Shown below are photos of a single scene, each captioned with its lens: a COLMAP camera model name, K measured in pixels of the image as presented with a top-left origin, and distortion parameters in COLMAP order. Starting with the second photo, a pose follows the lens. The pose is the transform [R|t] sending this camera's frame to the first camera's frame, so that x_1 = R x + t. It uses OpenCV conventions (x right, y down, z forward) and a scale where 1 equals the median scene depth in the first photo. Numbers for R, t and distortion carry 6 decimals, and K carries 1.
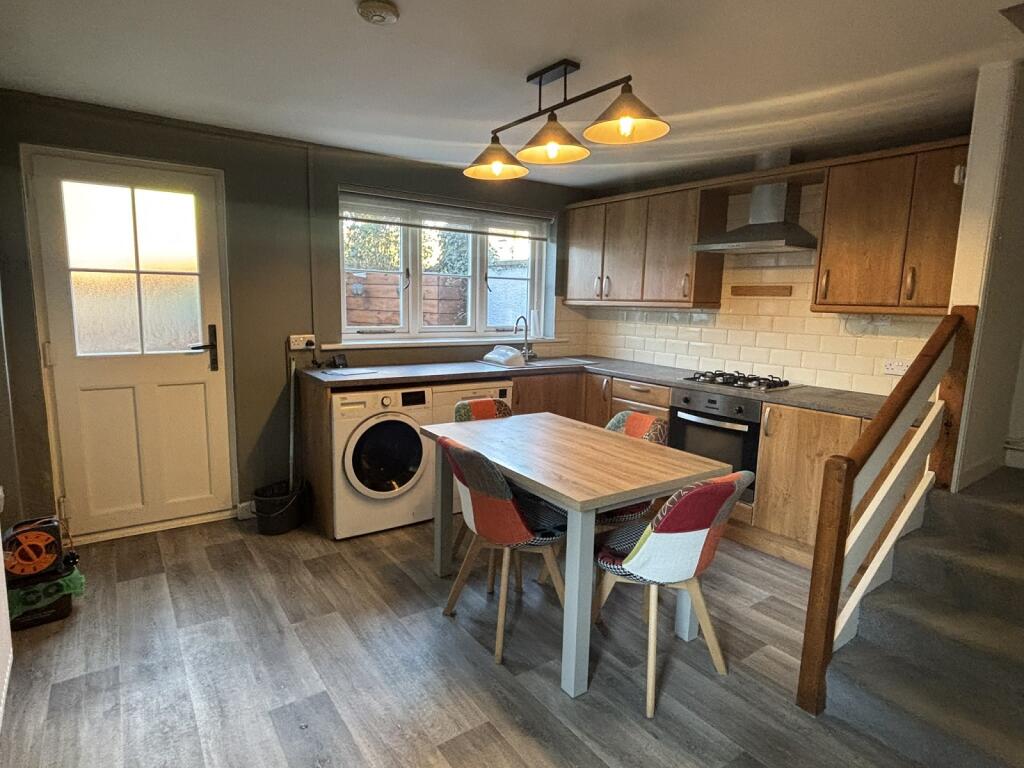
lens RADIAL K [[569.6, 0, 510.1], [0, 569.6, 384.9], [0, 0, 1]] dist [-0.001494, -0.003659]
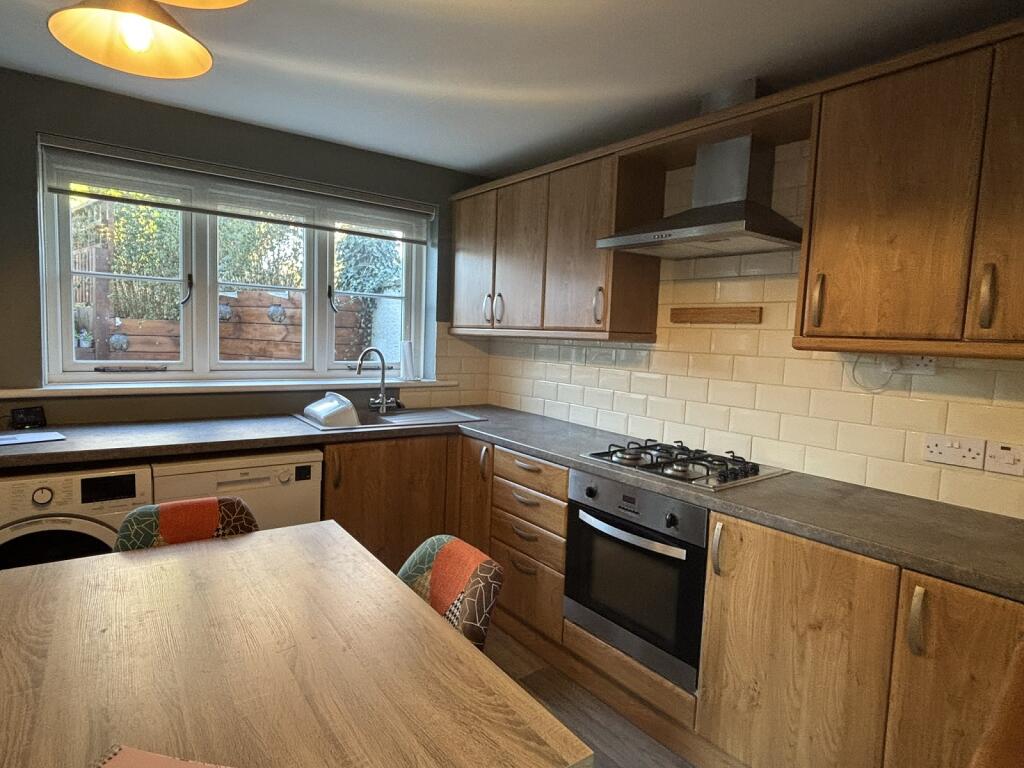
lens RADIAL K [[569.6, 0, 512.7], [0, 569.6, 382.3], [0, 0, 1]] dist [-0.001494, -0.003659]
pose [[0.999511, 0.015518, 0.027136, 0.198862], [-0.013757, 0.997860, -0.063918, -0.047070], [-0.028070, 0.063513, 0.997586, 0.377829]]
